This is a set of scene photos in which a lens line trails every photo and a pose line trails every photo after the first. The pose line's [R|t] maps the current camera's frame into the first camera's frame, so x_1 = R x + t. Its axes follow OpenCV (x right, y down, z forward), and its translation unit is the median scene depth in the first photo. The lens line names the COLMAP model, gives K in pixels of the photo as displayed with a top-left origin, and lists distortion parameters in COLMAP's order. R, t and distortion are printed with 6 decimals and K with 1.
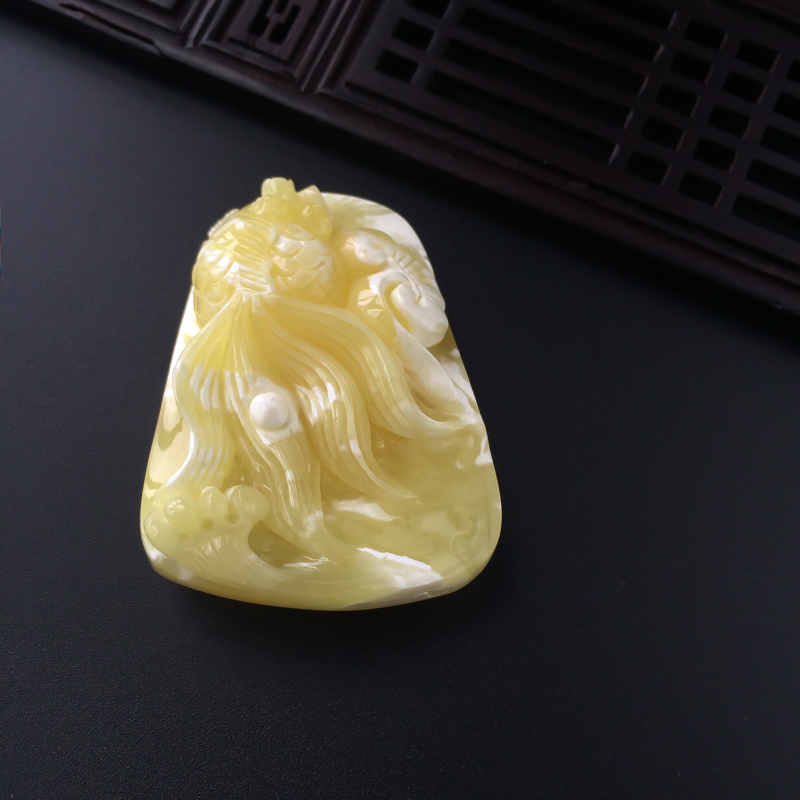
lens RADIAL K [[892.0, 0, 398.9], [0, 892.0, 482.0], [0, 0, 1]] dist [0.014972, -0.044867]
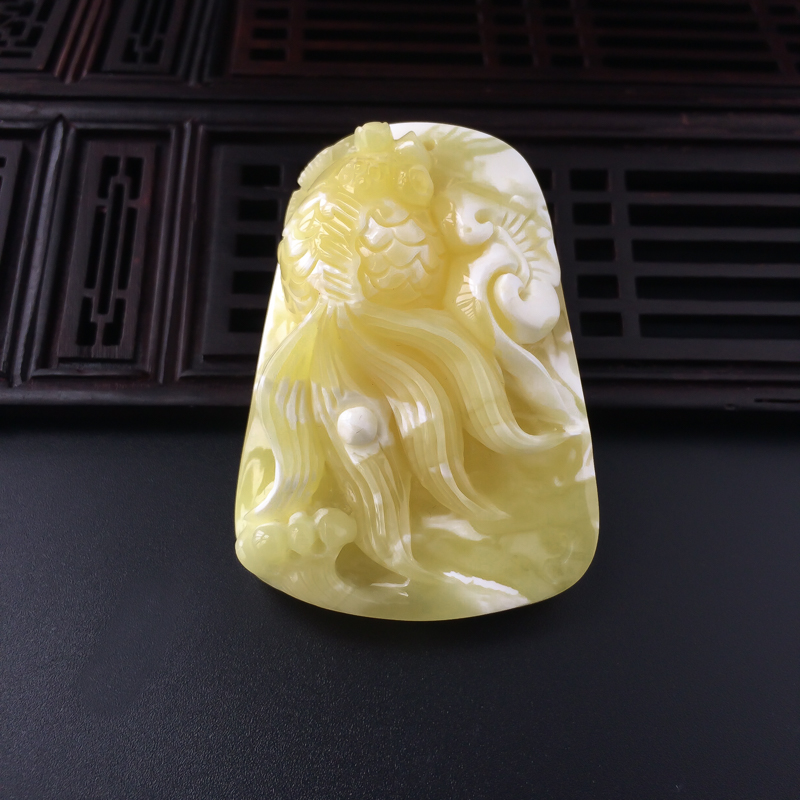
lens RADIAL K [[892.0, 0, 398.9], [0, 892.0, 482.0], [0, 0, 1]] dist [0.014972, -0.044867]
pose [[0.985121, 0.066363, -0.158535, 0.053613], [-0.003974, 0.930991, 0.365021, -0.372083], [0.171818, -0.358960, 0.917402, 0.109067]]
